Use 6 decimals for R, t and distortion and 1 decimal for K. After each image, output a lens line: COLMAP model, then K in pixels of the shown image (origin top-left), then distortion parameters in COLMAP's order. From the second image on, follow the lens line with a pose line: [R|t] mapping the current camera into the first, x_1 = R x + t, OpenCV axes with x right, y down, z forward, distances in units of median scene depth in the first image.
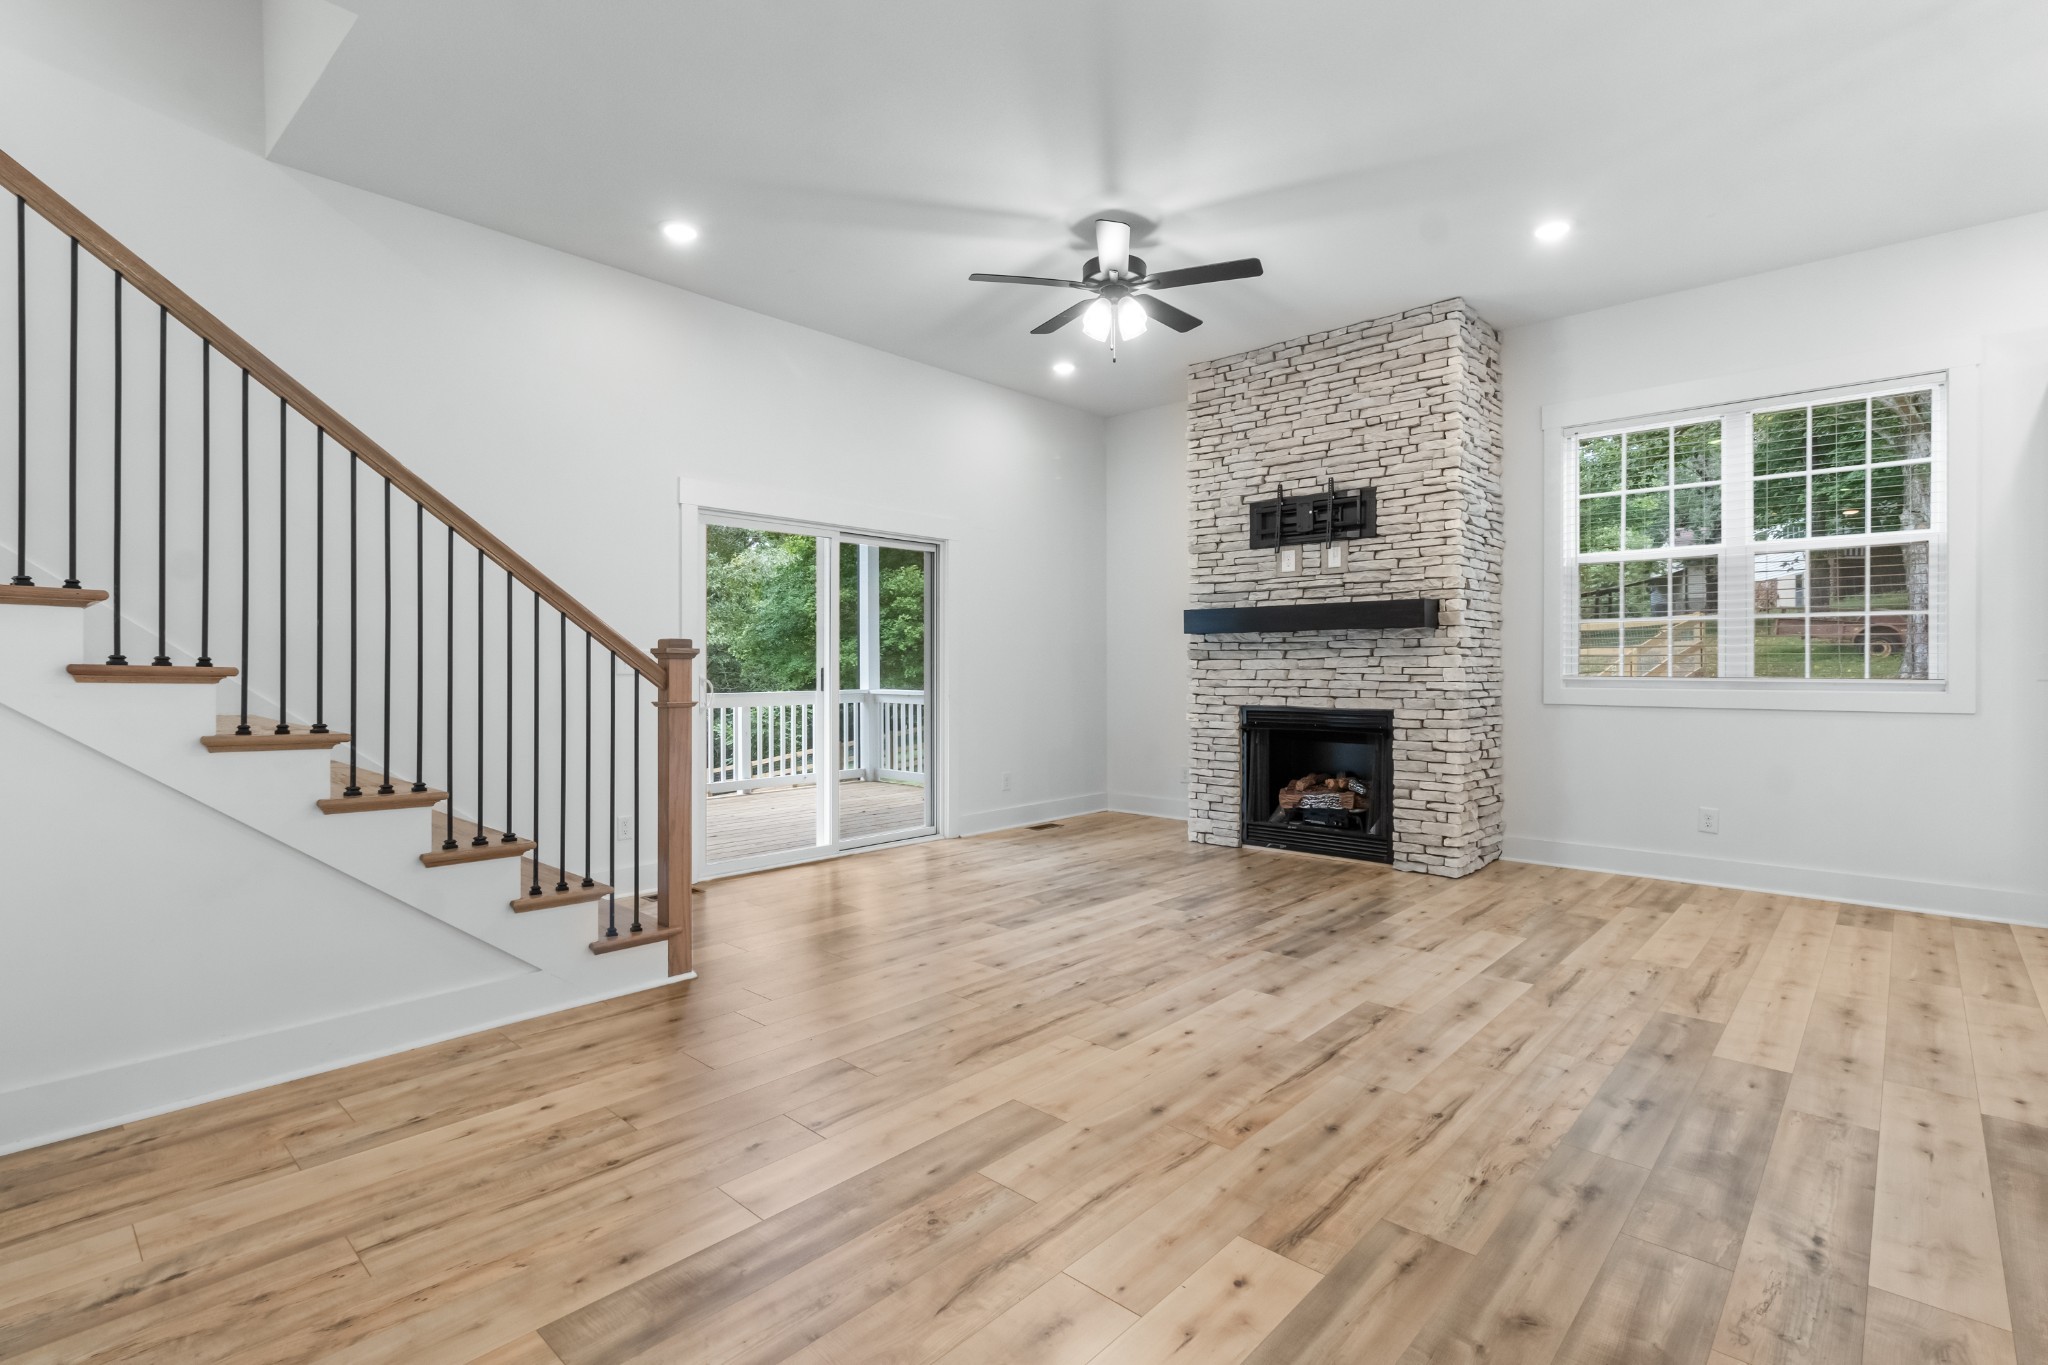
lens RADIAL K [[961.7, 0, 1026.8], [0, 961.7, 664.7], [0, 0, 1]] dist [0.012211, -0.000503]
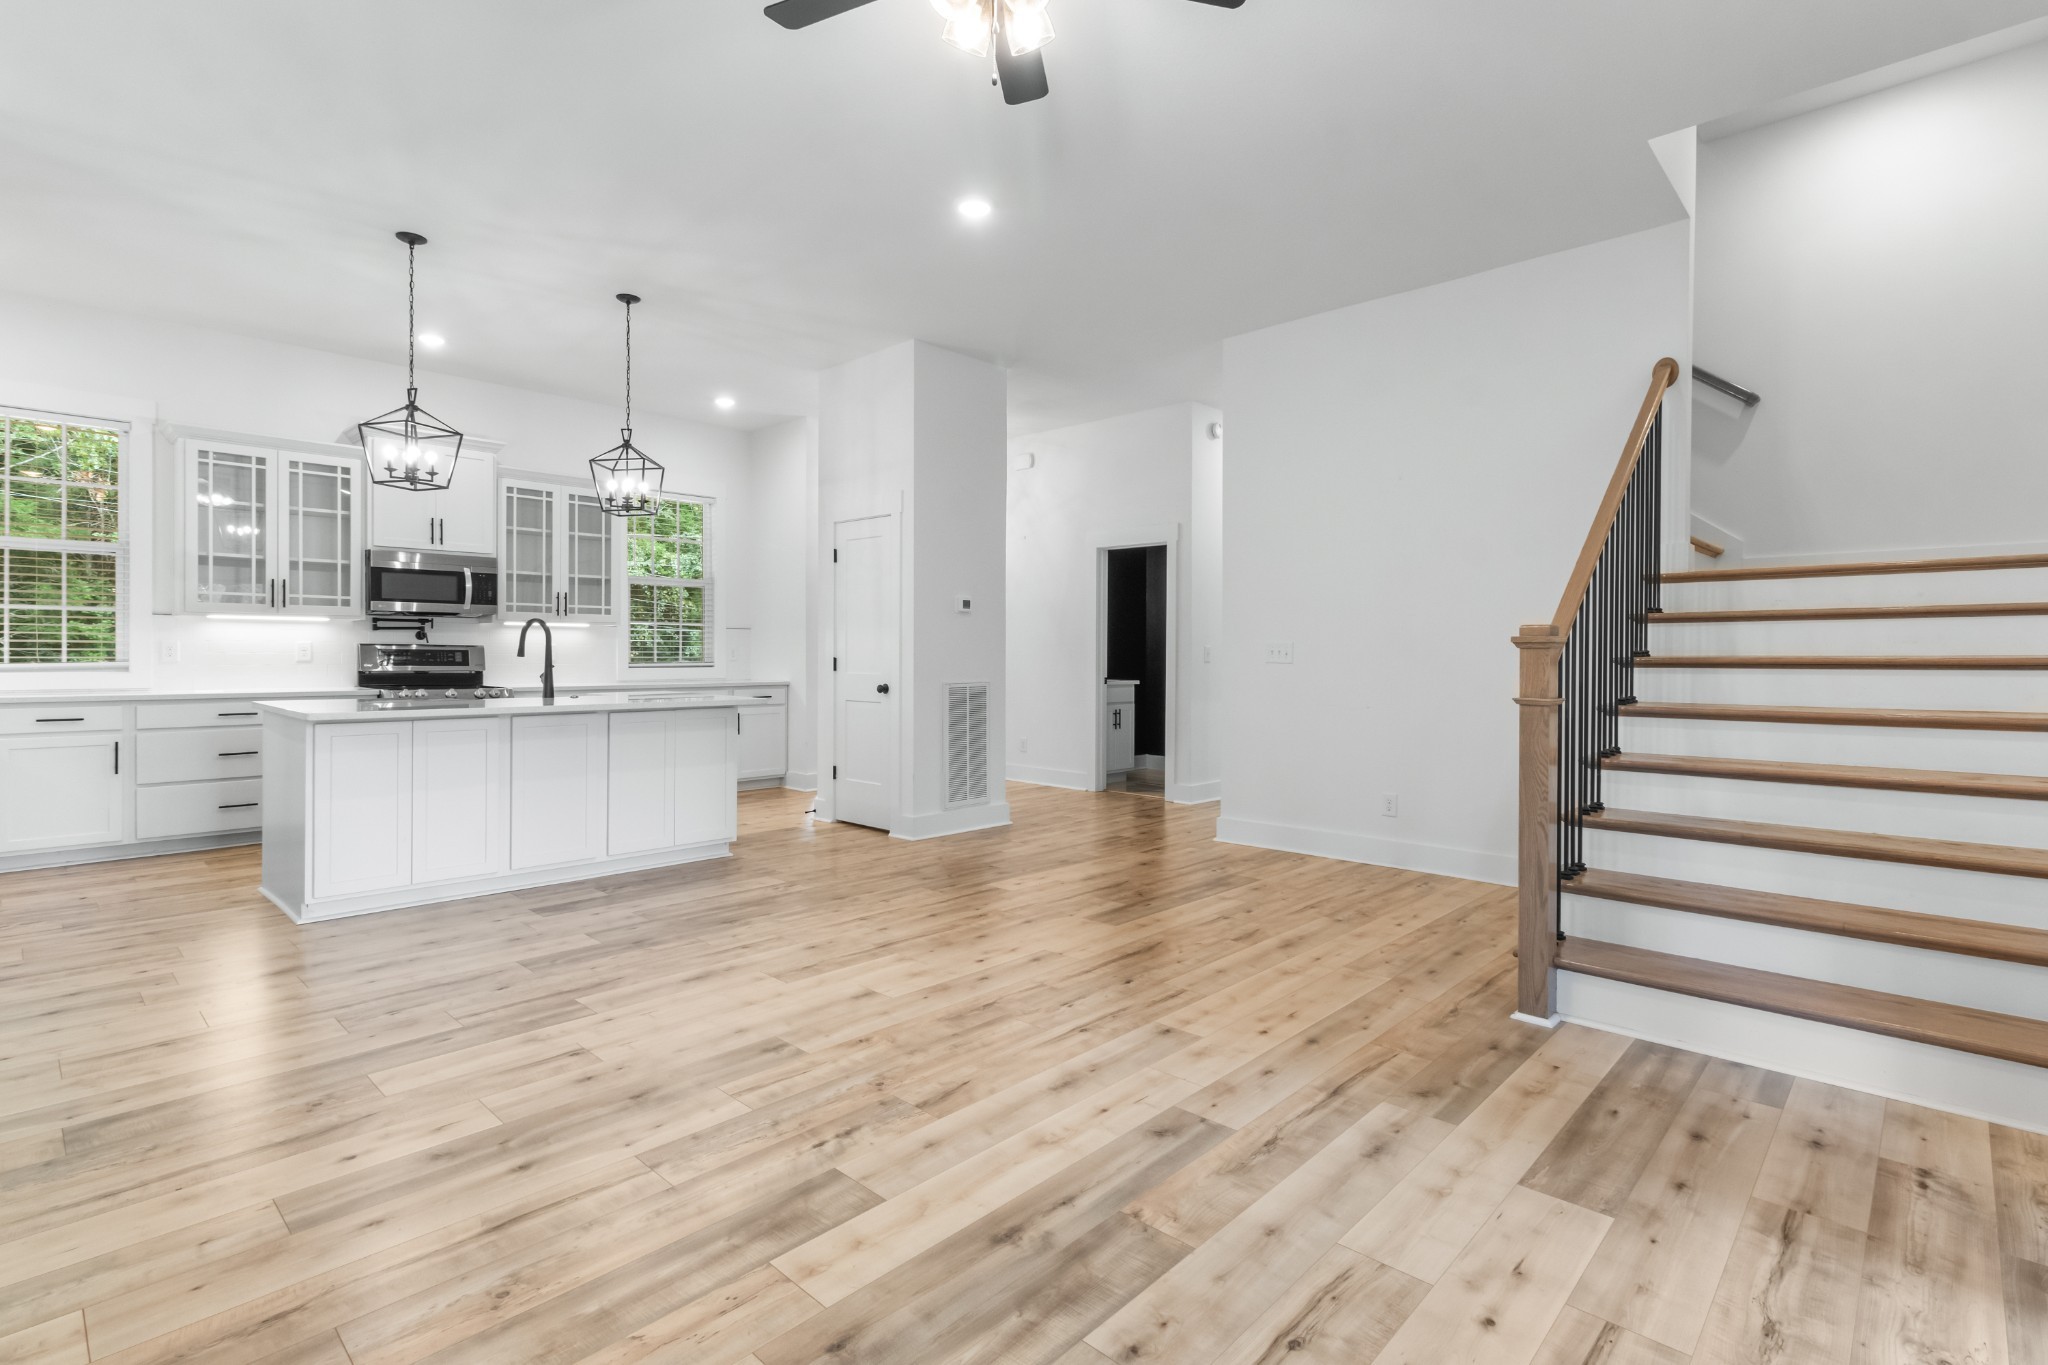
lens RADIAL K [[961.7, 0, 1027.4], [0, 961.7, 653.4], [0, 0, 1]] dist [0.012211, -0.000503]
pose [[-0.999827, -0.002958, 0.018369, 0.049127], [-0.003016, 0.999990, -0.003158, 0.001765], [-0.018360, -0.003213, -0.999826, 1.219793]]
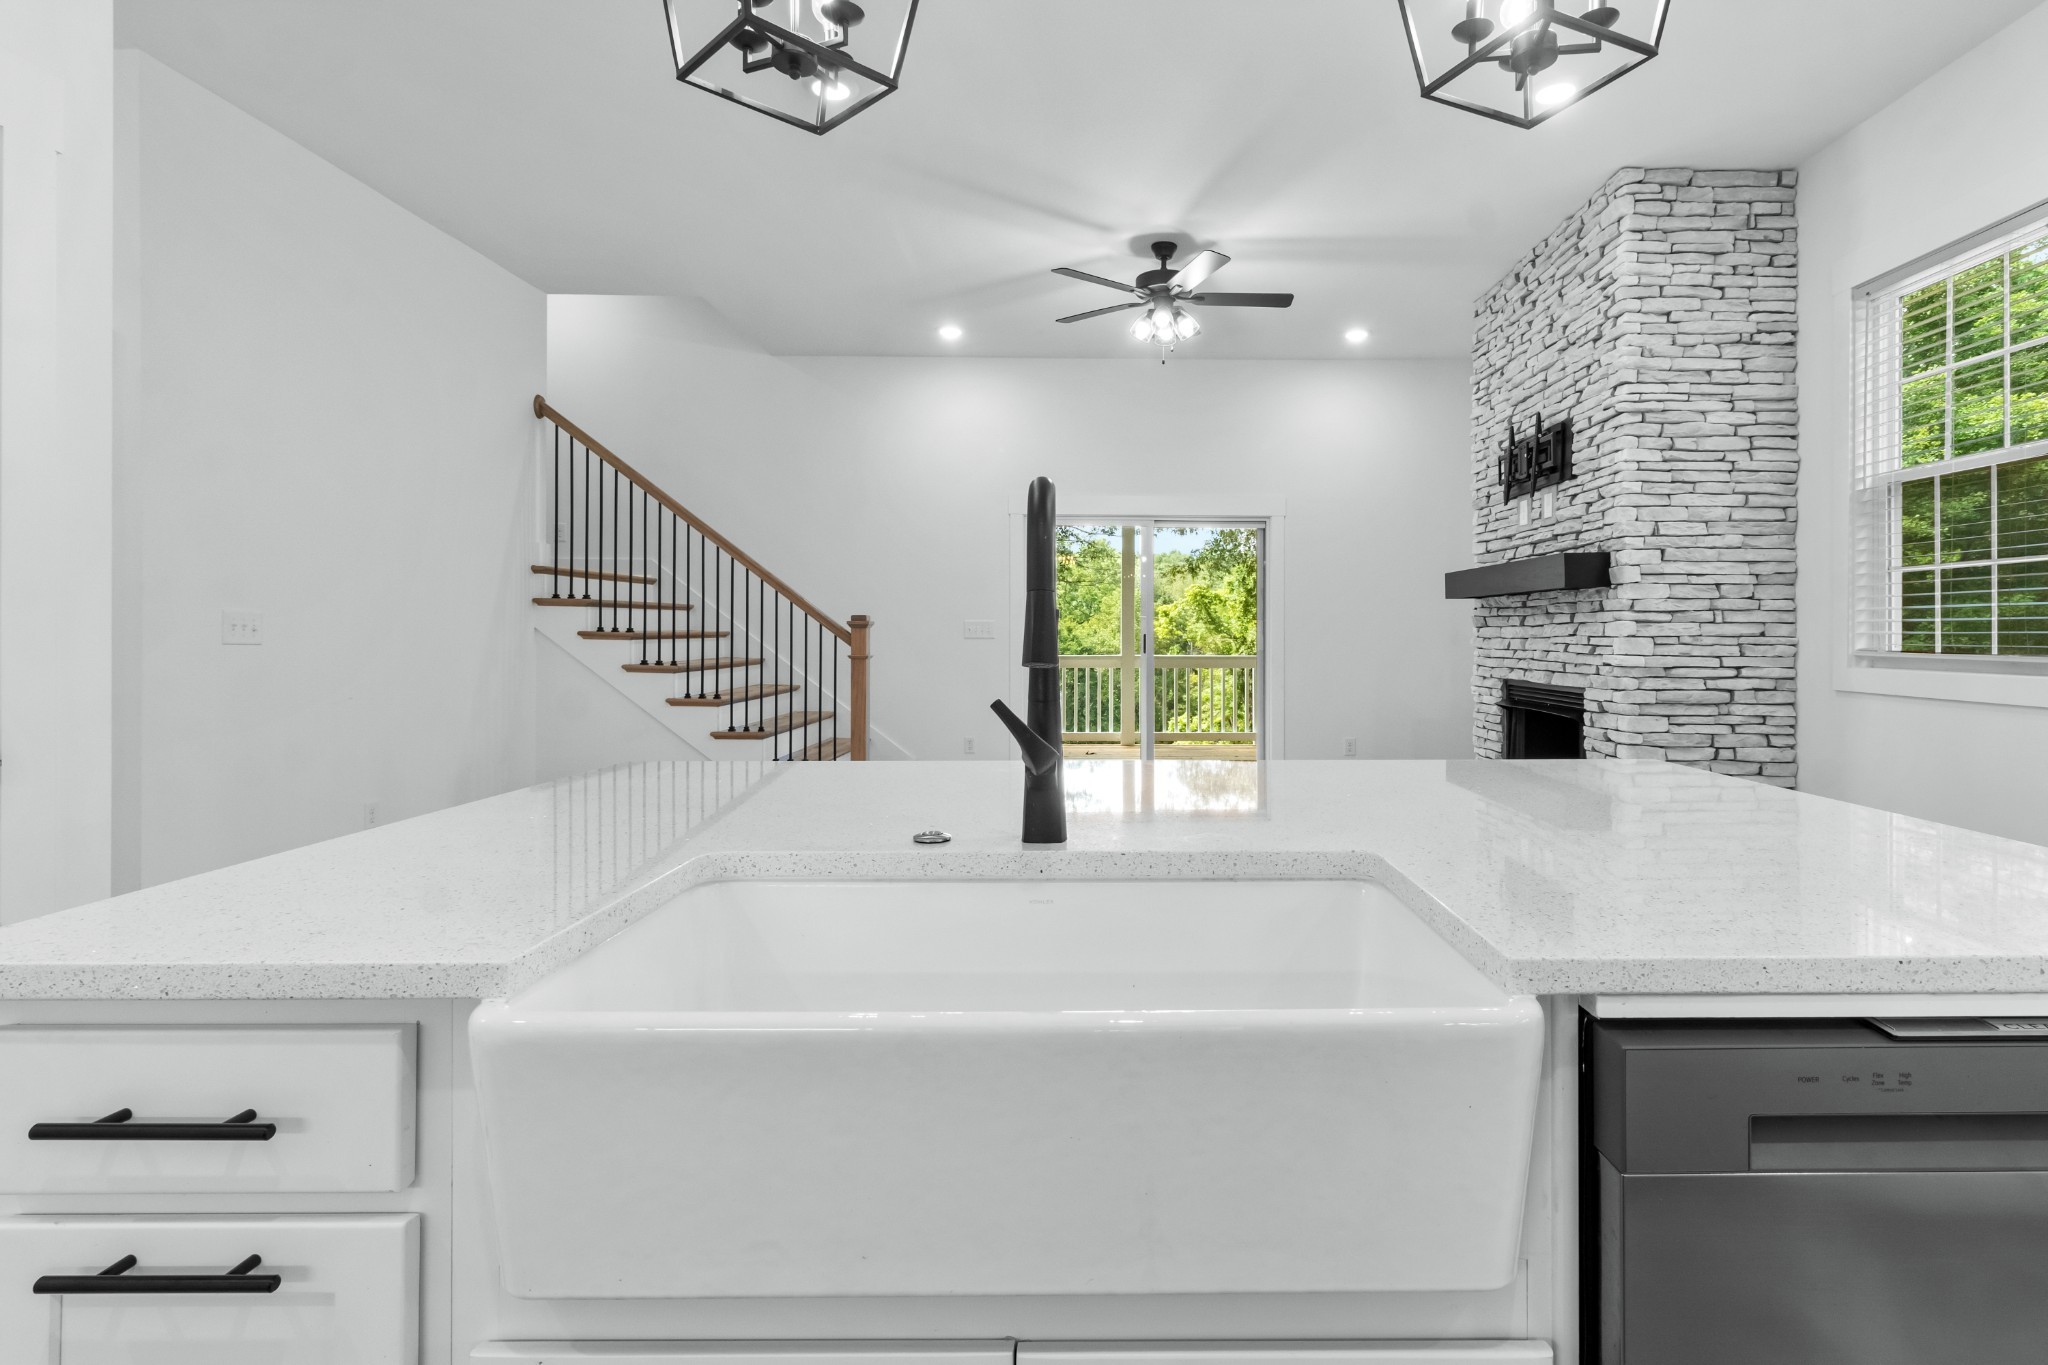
lens RADIAL K [[961.7, 0, 1110.1], [0, 961.7, 635.0], [0, 0, 1]] dist [0.012211, -0.000503]
pose [[0.687119, 0.003702, -0.726535, 0.699144], [-0.001501, 0.999992, 0.003676, -0.000823], [0.726543, -0.001435, 0.687119, 0.145024]]
